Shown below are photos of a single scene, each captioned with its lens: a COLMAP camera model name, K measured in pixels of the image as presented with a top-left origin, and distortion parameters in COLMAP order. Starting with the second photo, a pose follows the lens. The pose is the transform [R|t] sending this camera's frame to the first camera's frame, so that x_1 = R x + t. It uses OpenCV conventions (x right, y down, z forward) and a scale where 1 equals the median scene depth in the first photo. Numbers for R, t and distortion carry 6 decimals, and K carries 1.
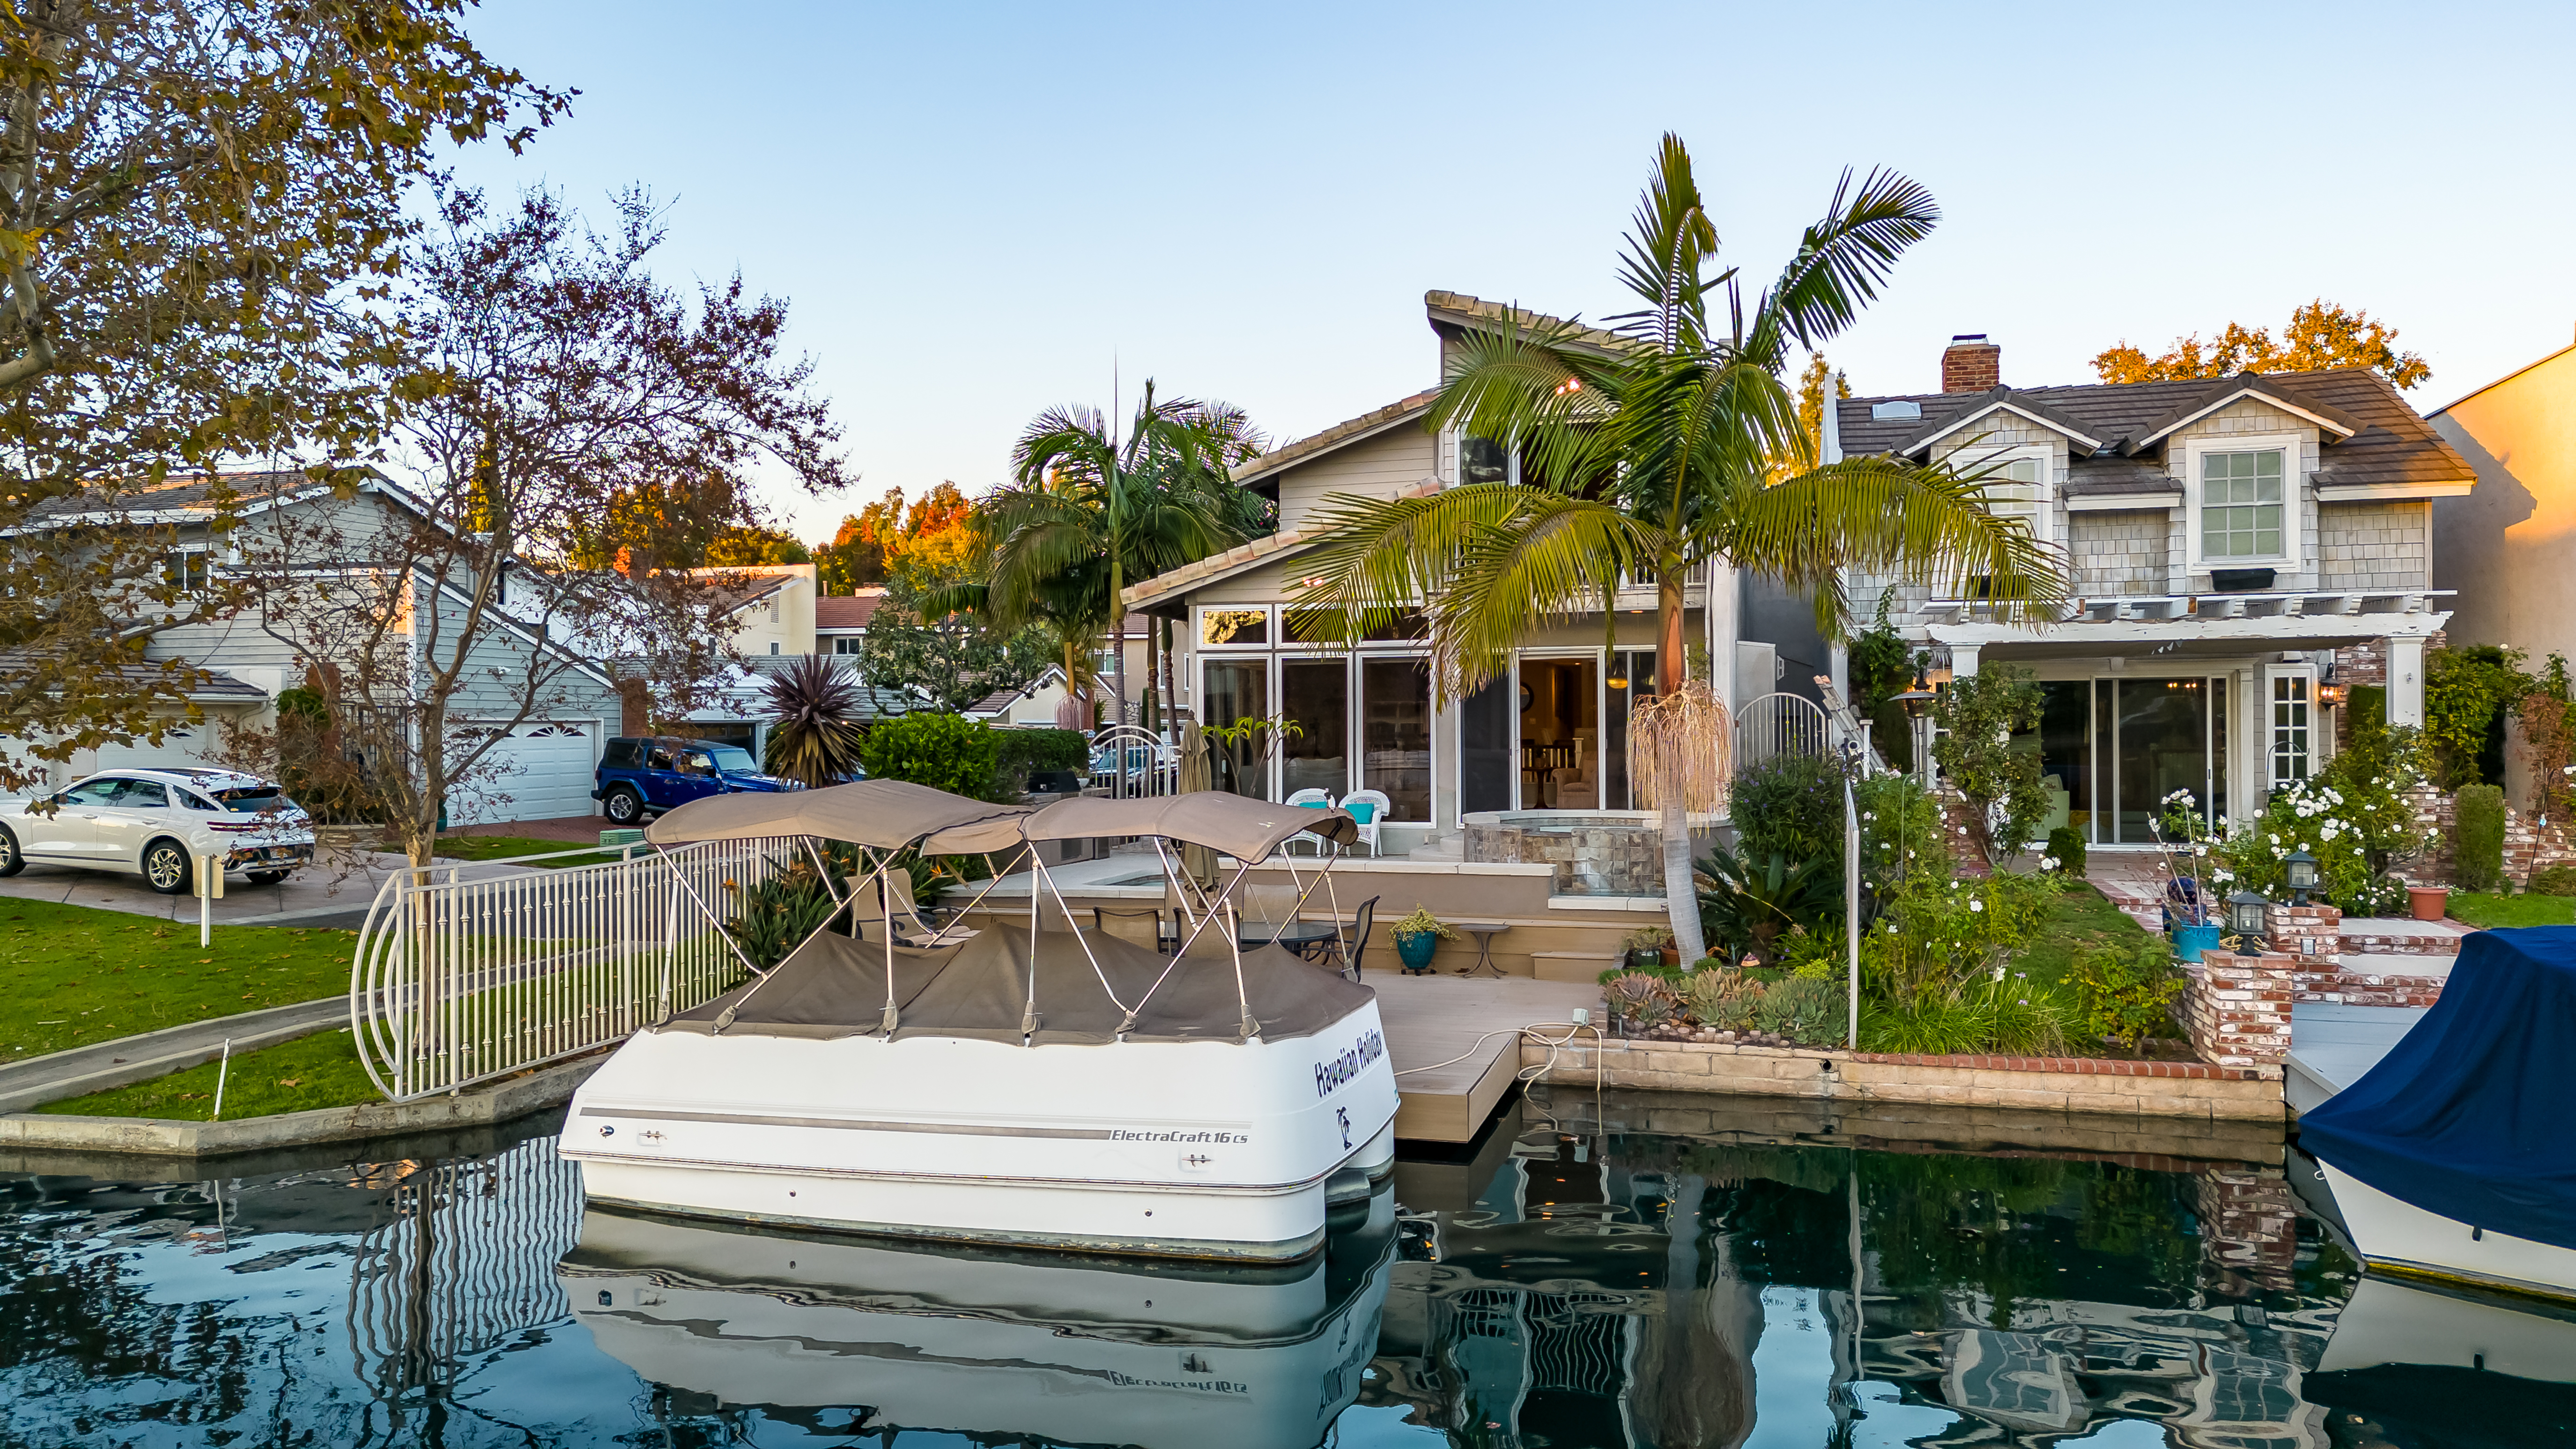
lens RADIAL K [[1818.9, 0, 1239.3], [0, 1818.9, 716.1], [0, 0, 1]] dist [0.055907, -0.040935]
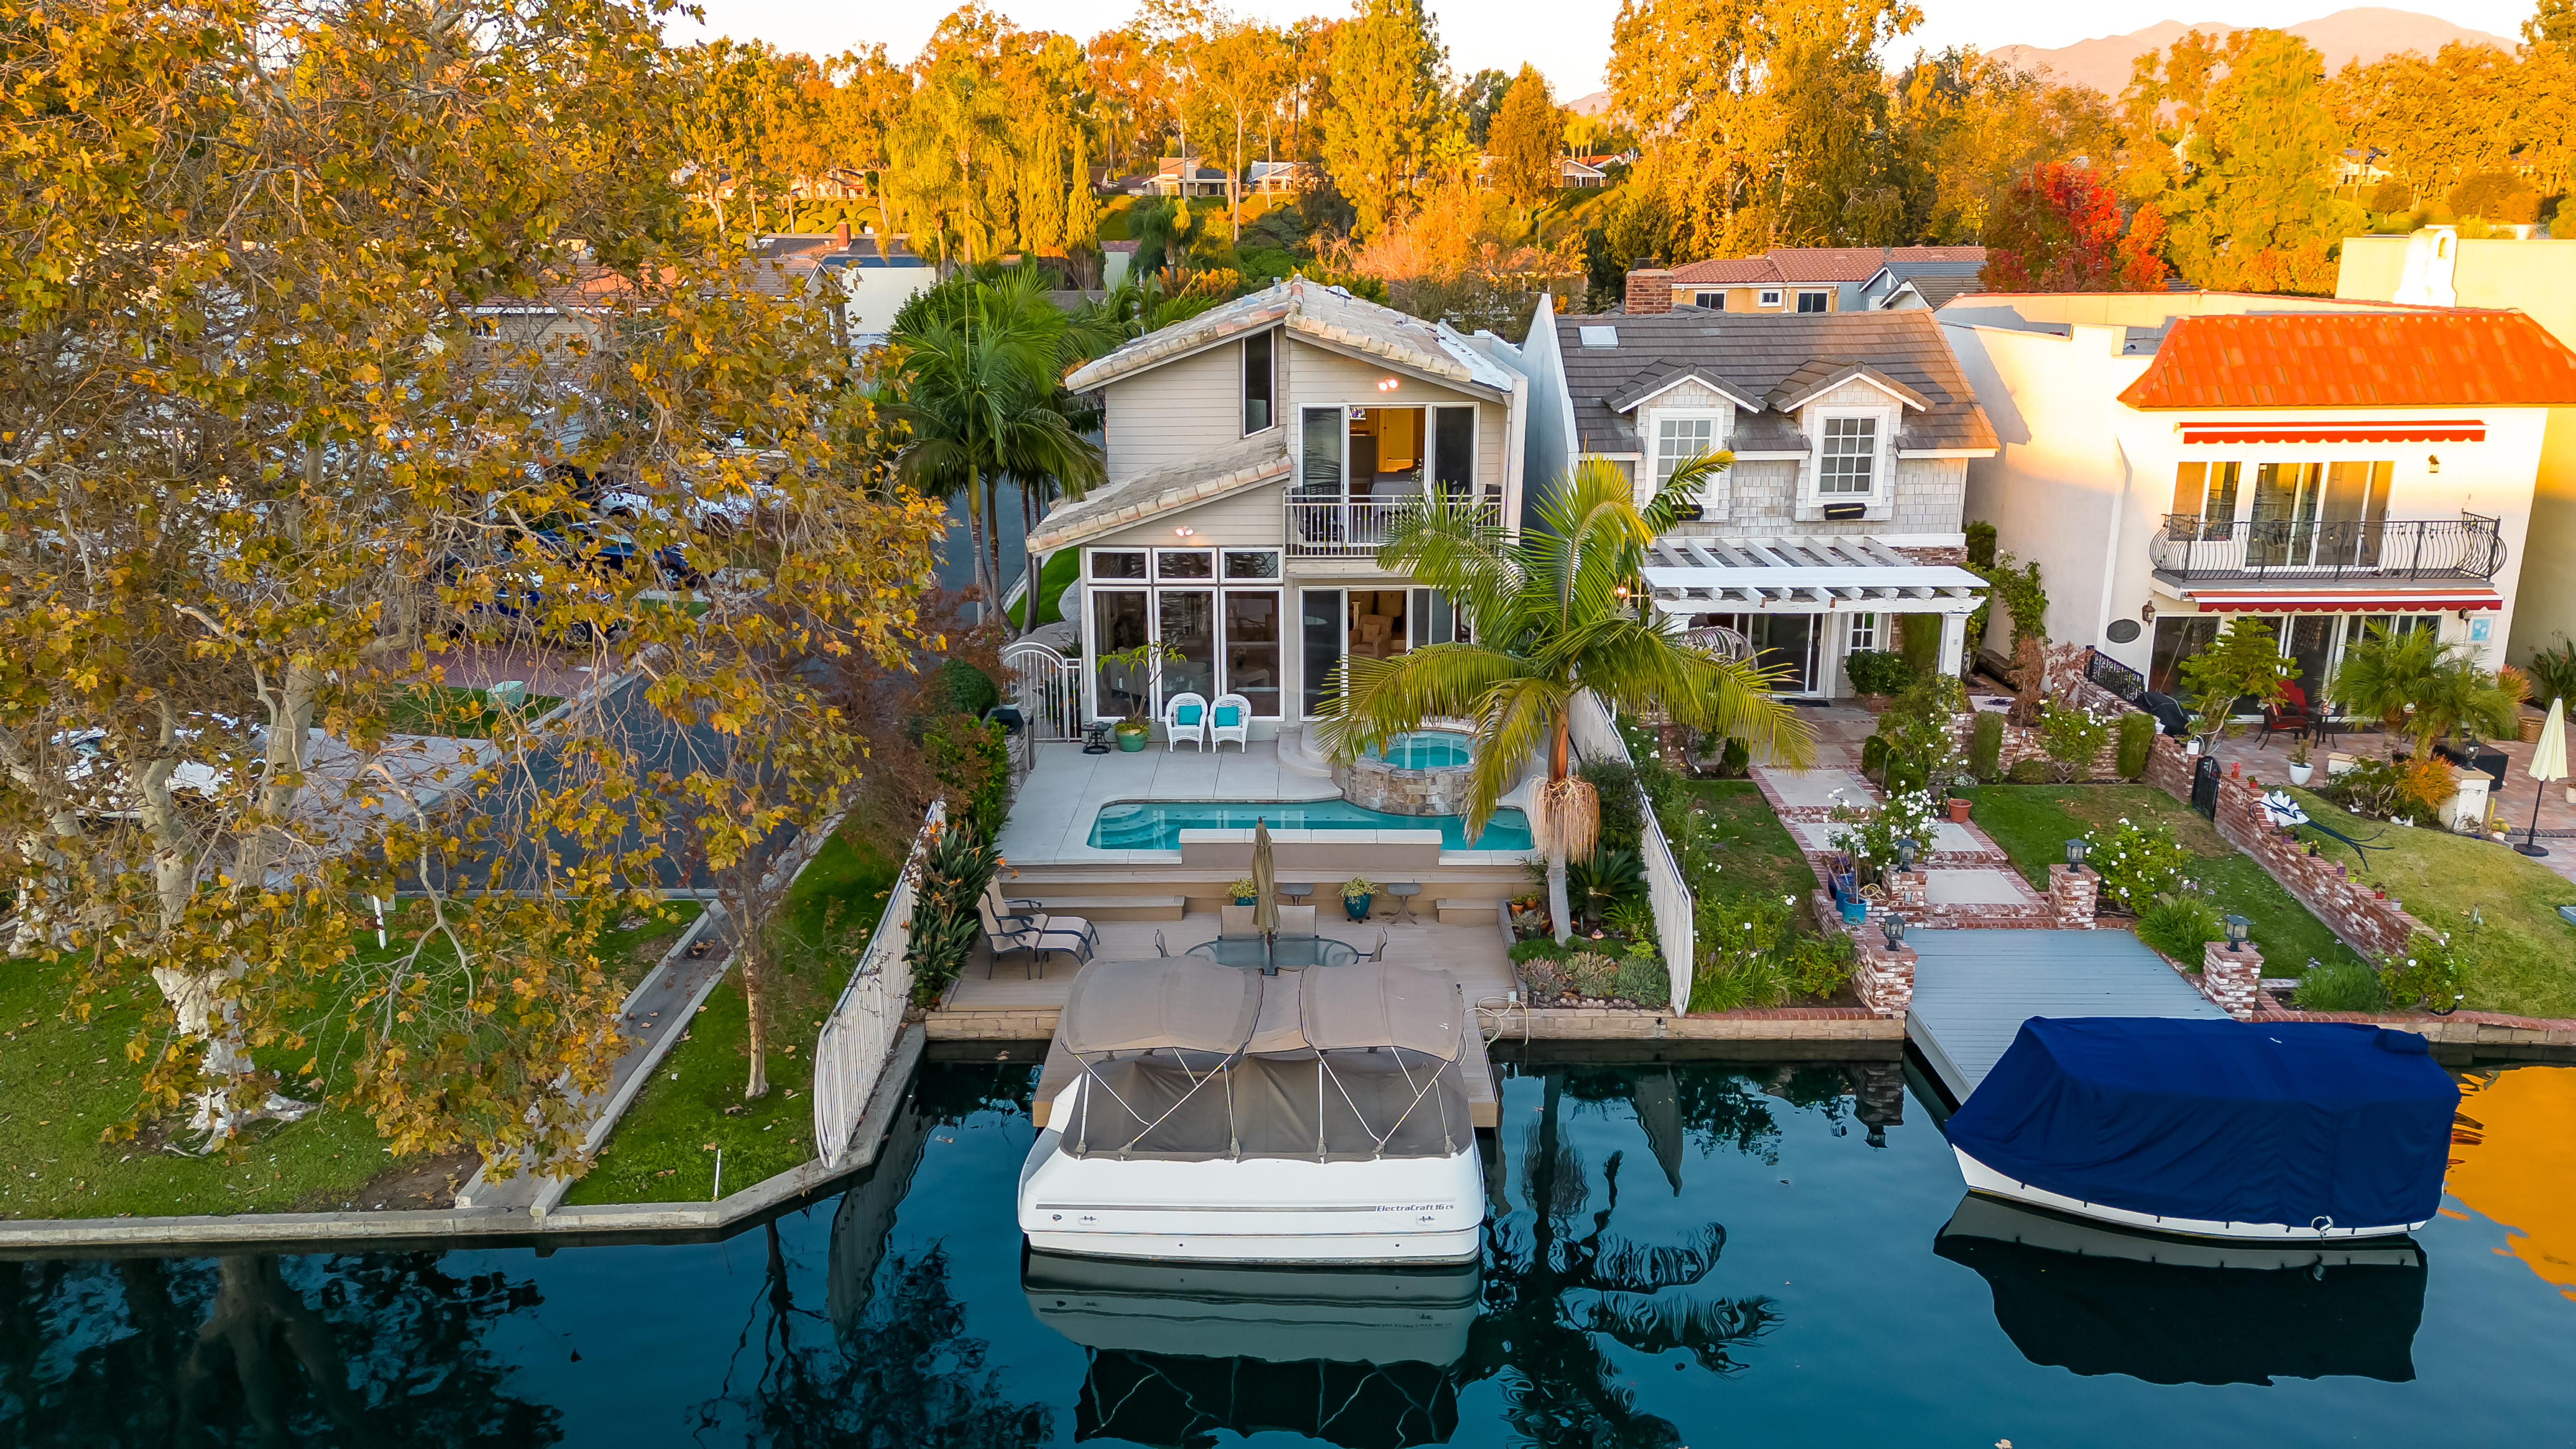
lens RADIAL K [[1818.9, 0, 1239.3], [0, 1818.9, 716.1], [0, 0, 1]] dist [0.055907, -0.040935]
pose [[0.968958, -0.070104, 0.237076, -0.286169], [0.007024, 0.966373, 0.257050, -0.341773], [-0.247124, -0.247405, 0.936867, -0.266702]]
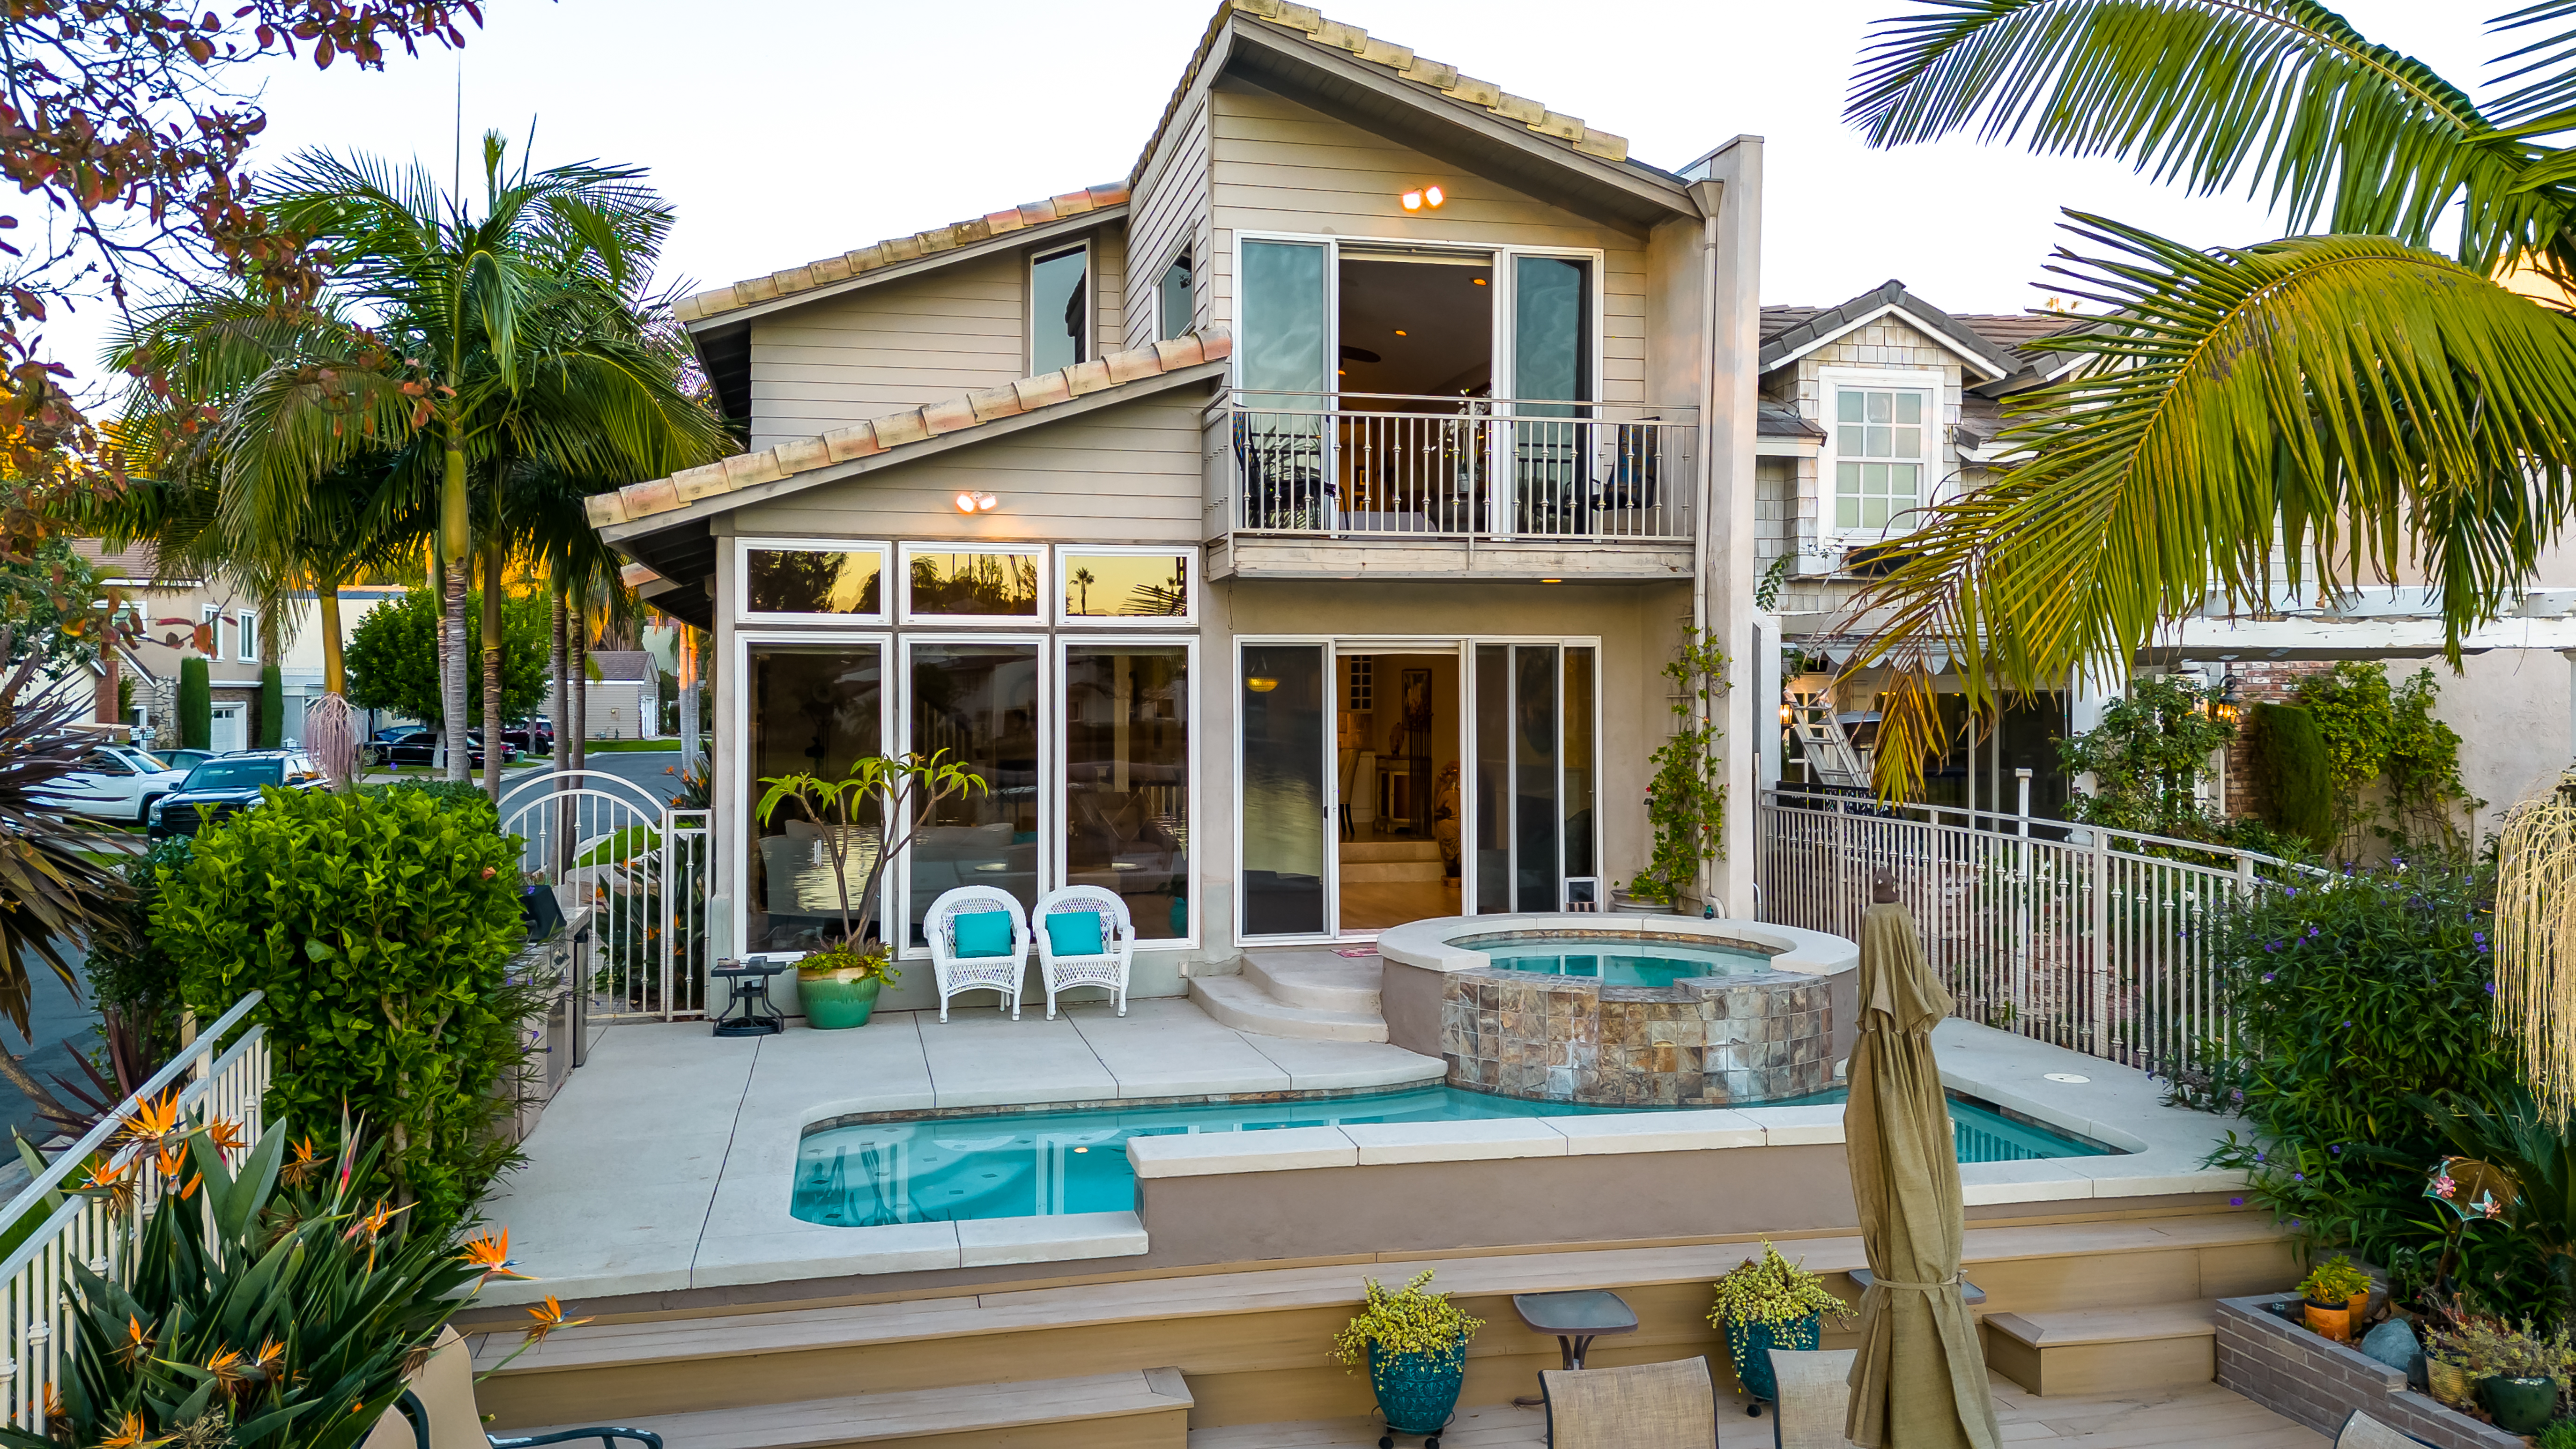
lens RADIAL K [[1915.7, 0, 1288.8], [0, 1915.7, 691.7], [0, 0, 1]] dist [0.067393, -0.054054]
pose [[0.871641, 0.005694, 0.490112, -0.198035], [-0.006771, 0.999977, 0.000426, -0.023474], [-0.490098, -0.003690, 0.871660, 0.570472]]
